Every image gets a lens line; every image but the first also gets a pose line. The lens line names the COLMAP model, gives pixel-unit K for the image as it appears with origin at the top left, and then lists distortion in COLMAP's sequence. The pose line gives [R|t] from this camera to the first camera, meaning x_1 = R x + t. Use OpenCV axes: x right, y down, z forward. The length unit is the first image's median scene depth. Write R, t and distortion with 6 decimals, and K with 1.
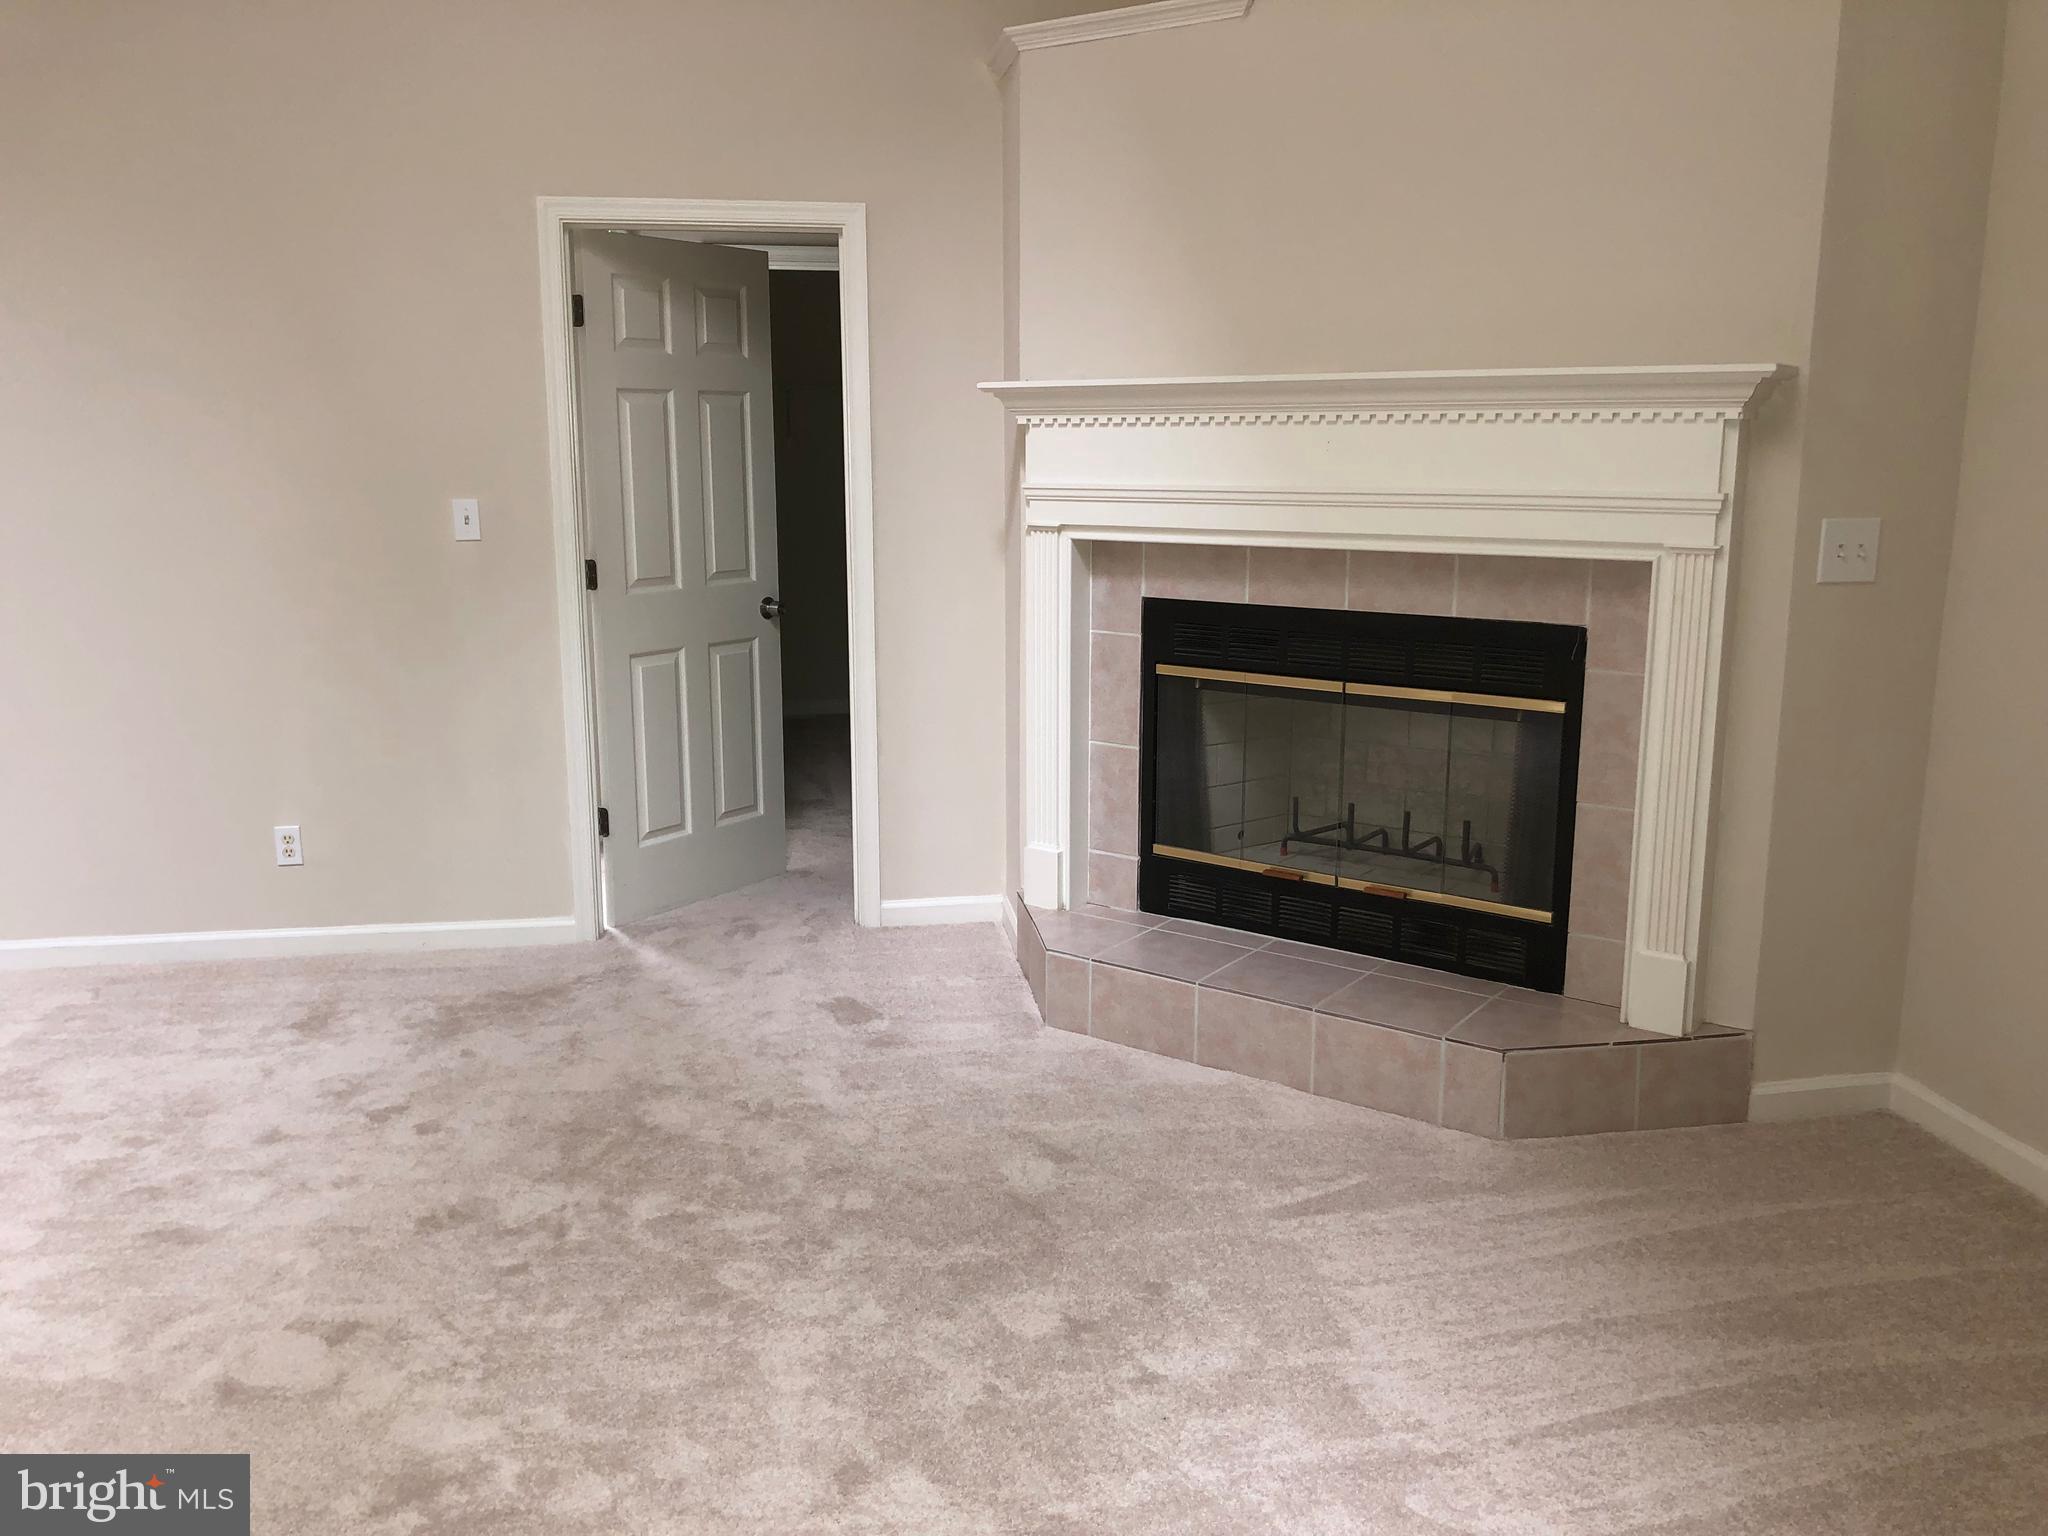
lens RADIAL K [[1684.0, 0, 991.7], [0, 1684.0, 755.4], [0, 0, 1]] dist [0.035875, -0.034197]
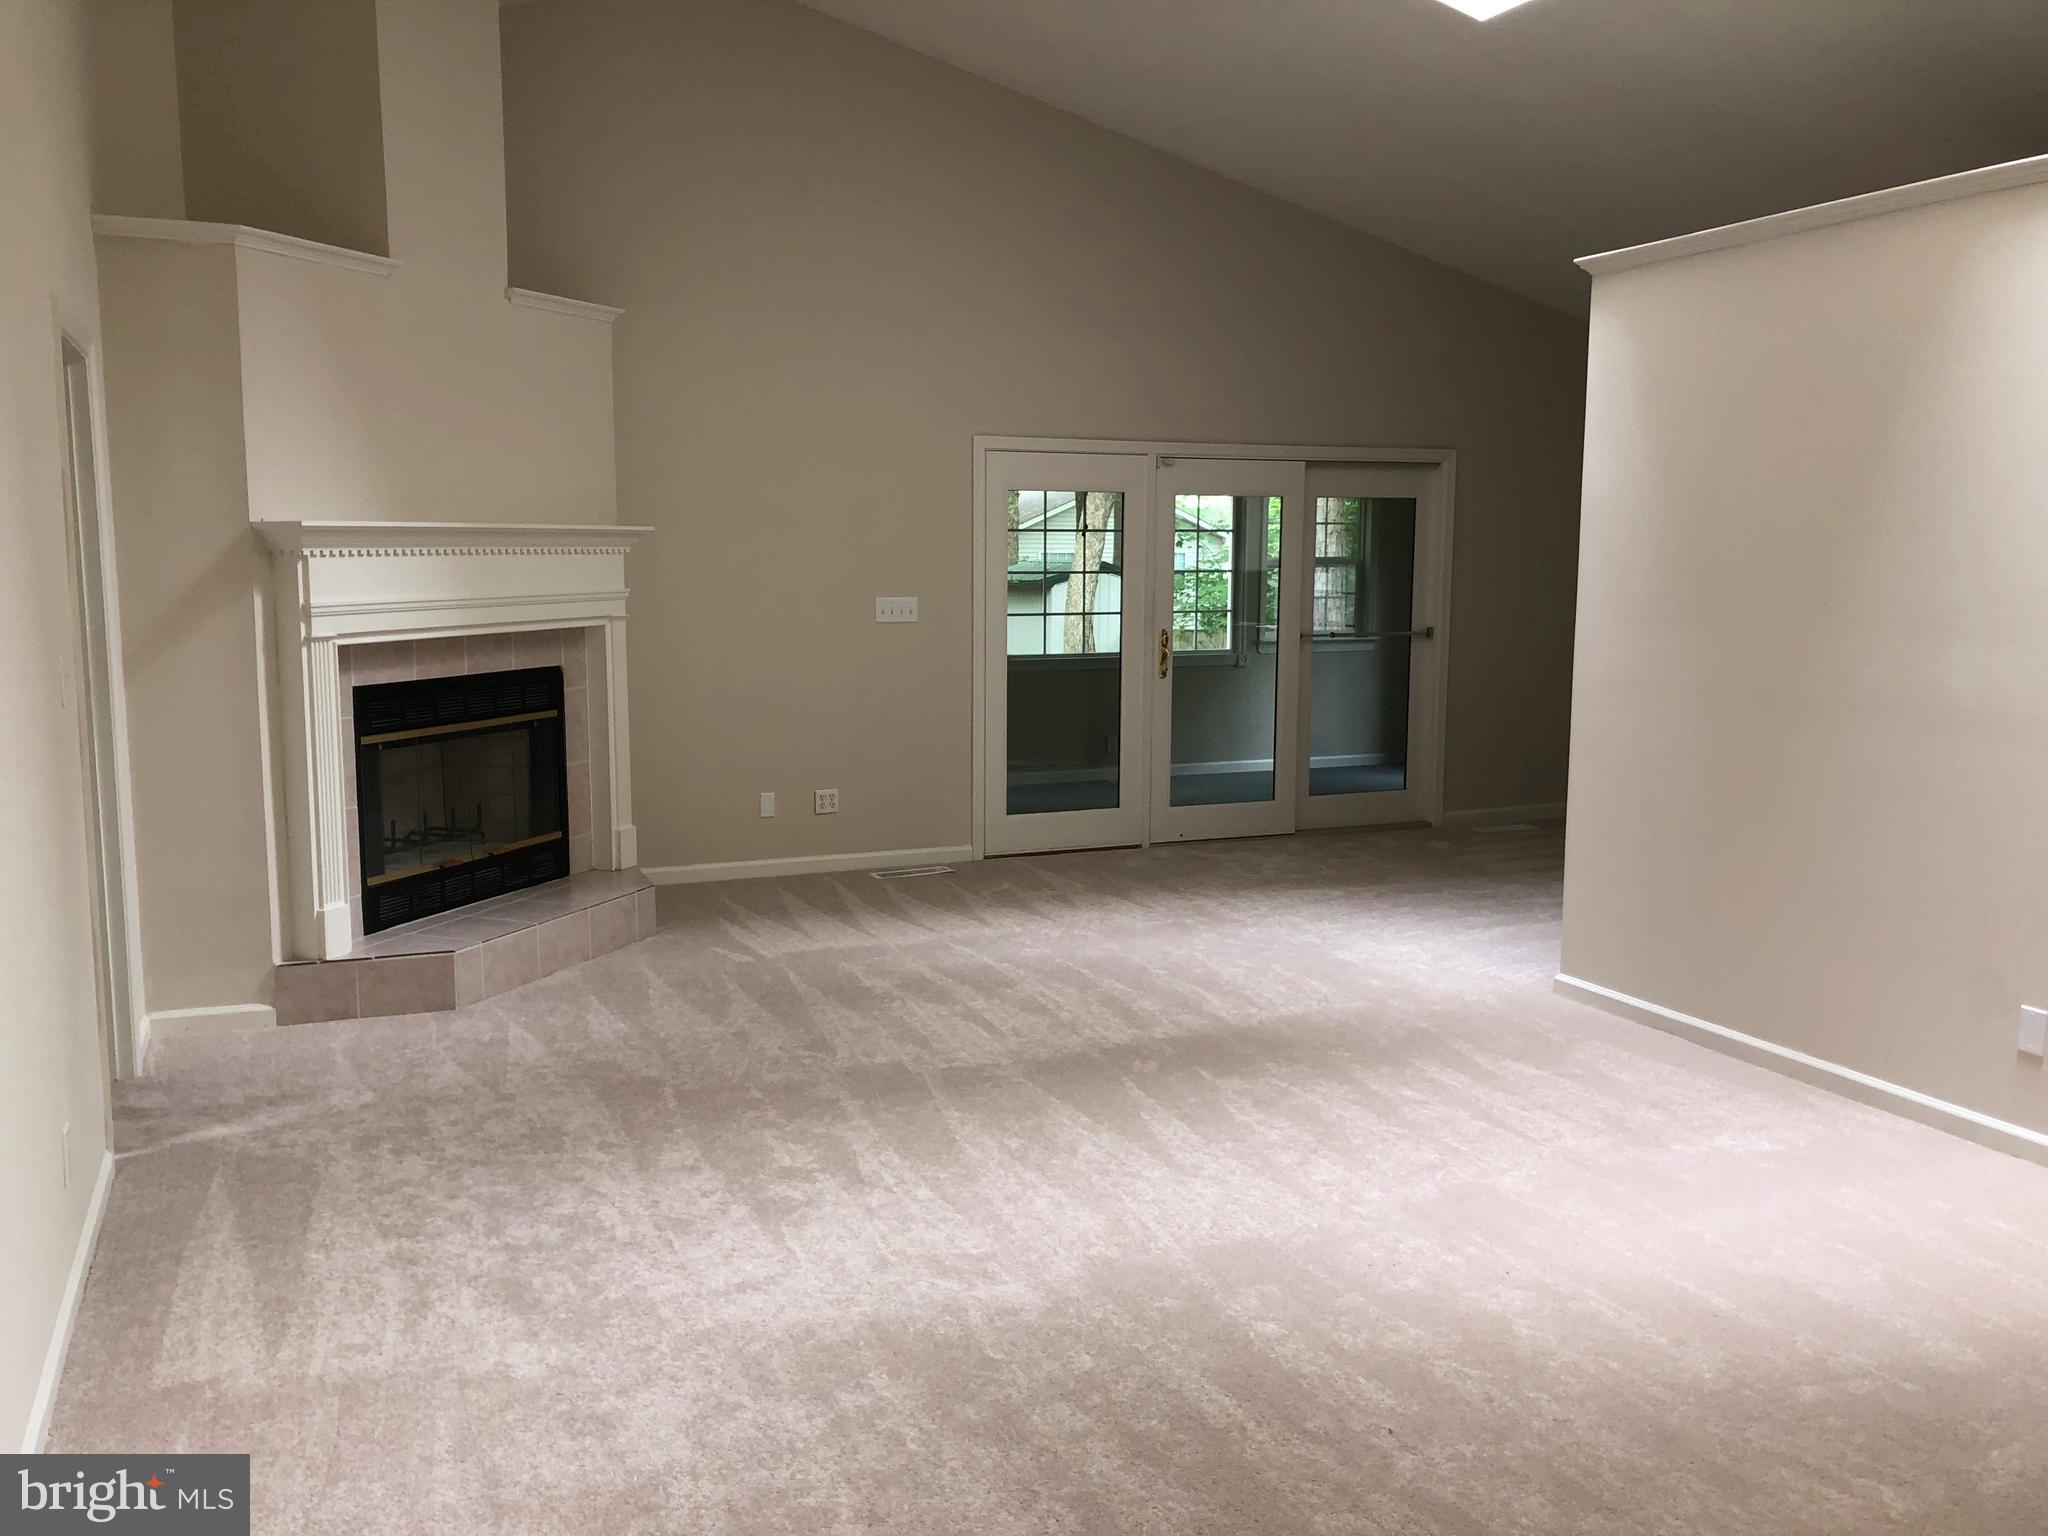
lens RADIAL K [[1684.0, 0, 1018.5], [0, 1684.0, 750.3], [0, 0, 1]] dist [0.035875, -0.034197]
pose [[-0.257265, -0.111165, 0.959926, -1.469972], [0.189171, 0.968348, 0.162839, -0.184004], [-0.947644, 0.223483, -0.228093, 0.937138]]
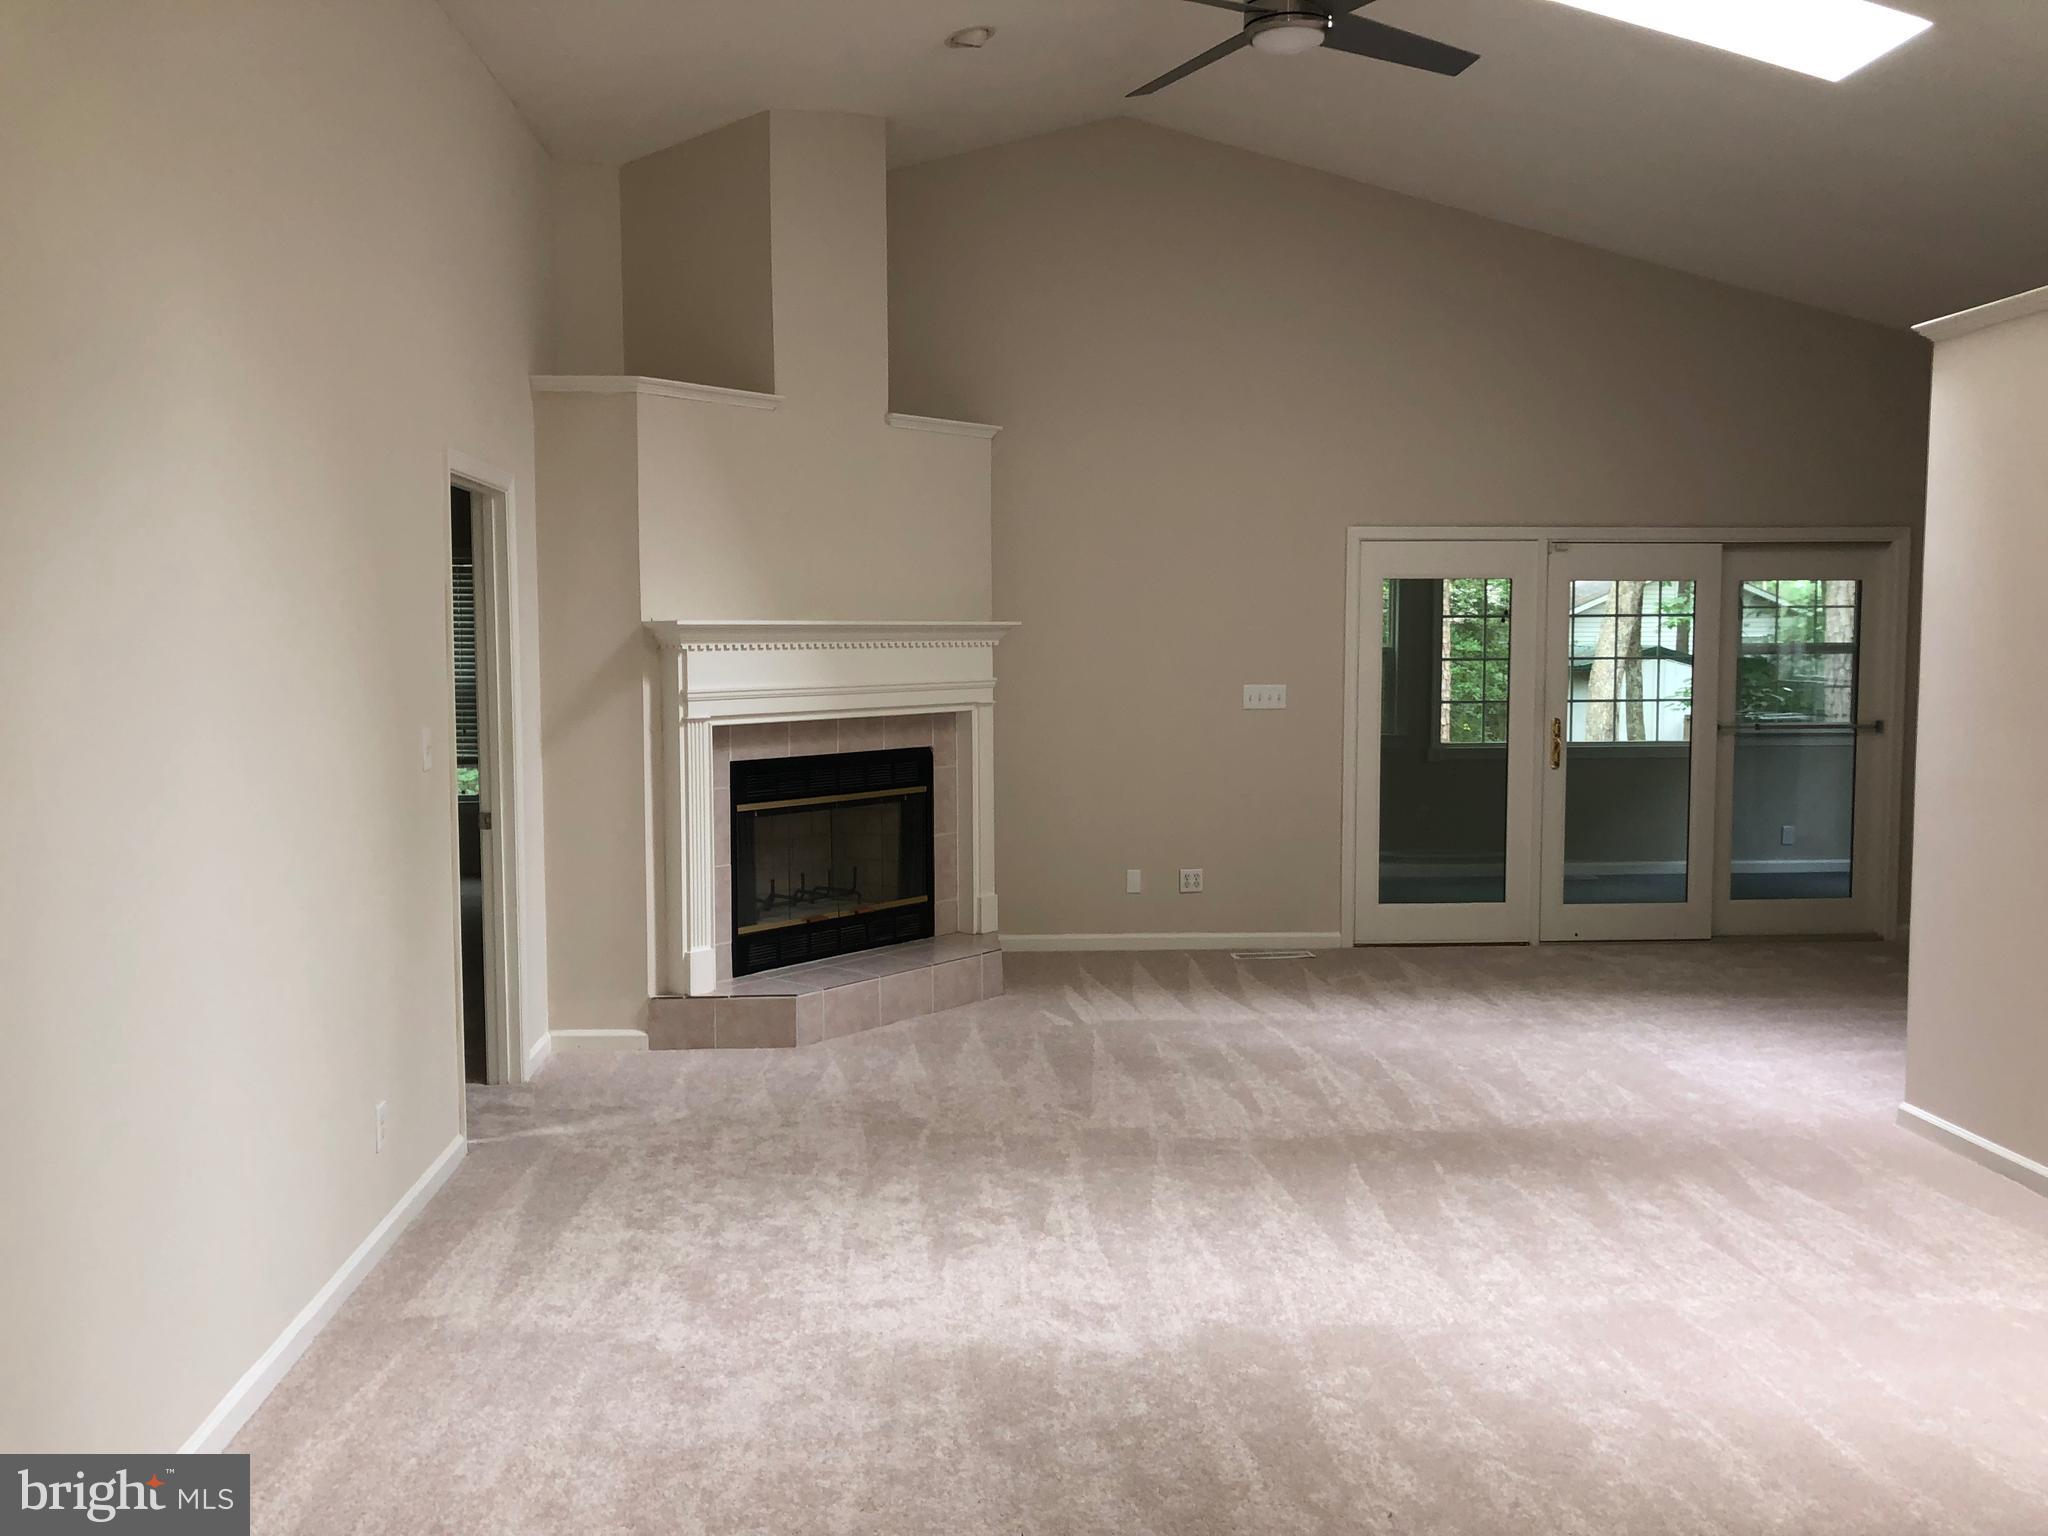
lens RADIAL K [[1684.0, 0, 1017.7], [0, 1684.0, 748.5], [0, 0, 1]] dist [0.035875, -0.034197]
pose [[0.077156, -0.062606, 0.995052, -1.572554], [0.199855, 0.978741, 0.046083, -0.140660], [-0.976783, 0.195311, 0.088028, 0.700981]]
